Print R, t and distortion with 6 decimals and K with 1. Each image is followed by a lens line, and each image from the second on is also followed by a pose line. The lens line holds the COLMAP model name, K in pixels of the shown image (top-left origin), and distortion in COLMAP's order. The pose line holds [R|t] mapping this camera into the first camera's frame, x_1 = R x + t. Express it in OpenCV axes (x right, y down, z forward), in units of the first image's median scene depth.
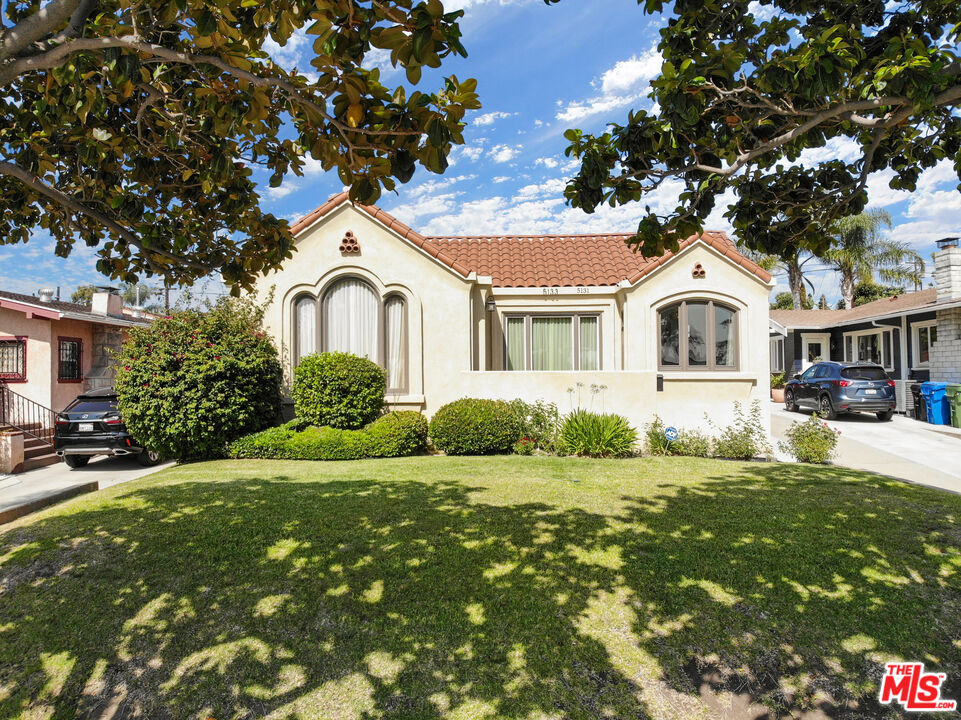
lens RADIAL K [[716.8, 0, 478.1], [0, 716.8, 400.5], [0, 0, 1]] dist [0.139931, -0.284749]
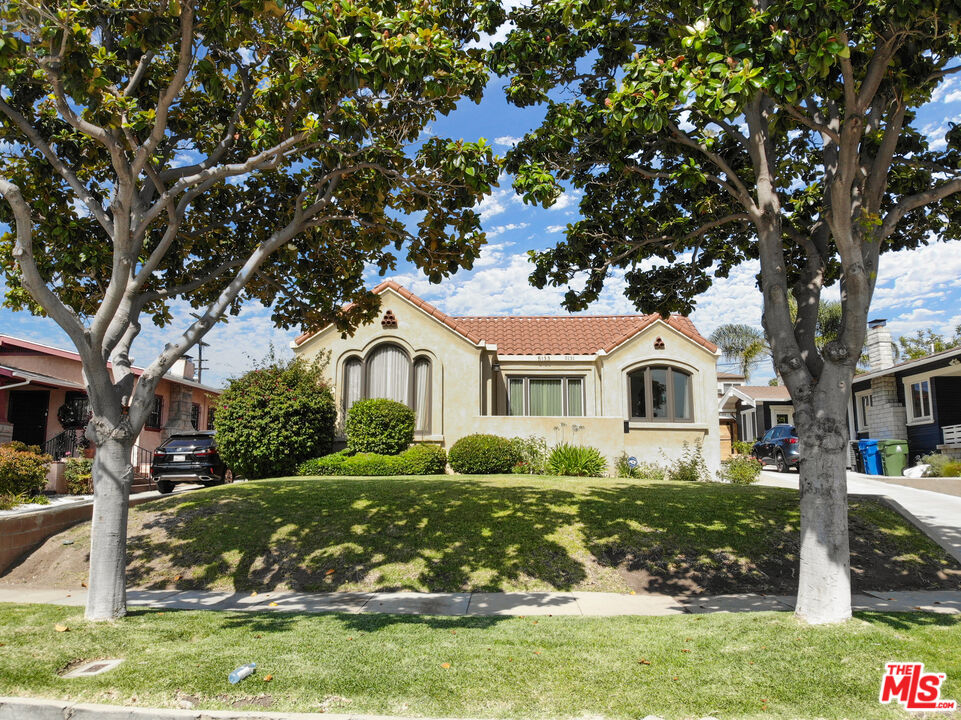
lens RADIAL K [[716.8, 0, 478.1], [0, 716.8, 400.5], [0, 0, 1]] dist [0.139931, -0.284749]
pose [[0.999940, 0.008499, -0.006870, -0.006198], [-0.009258, 0.992807, -0.119363, 0.094748], [0.005807, 0.119420, 0.992827, -0.313649]]
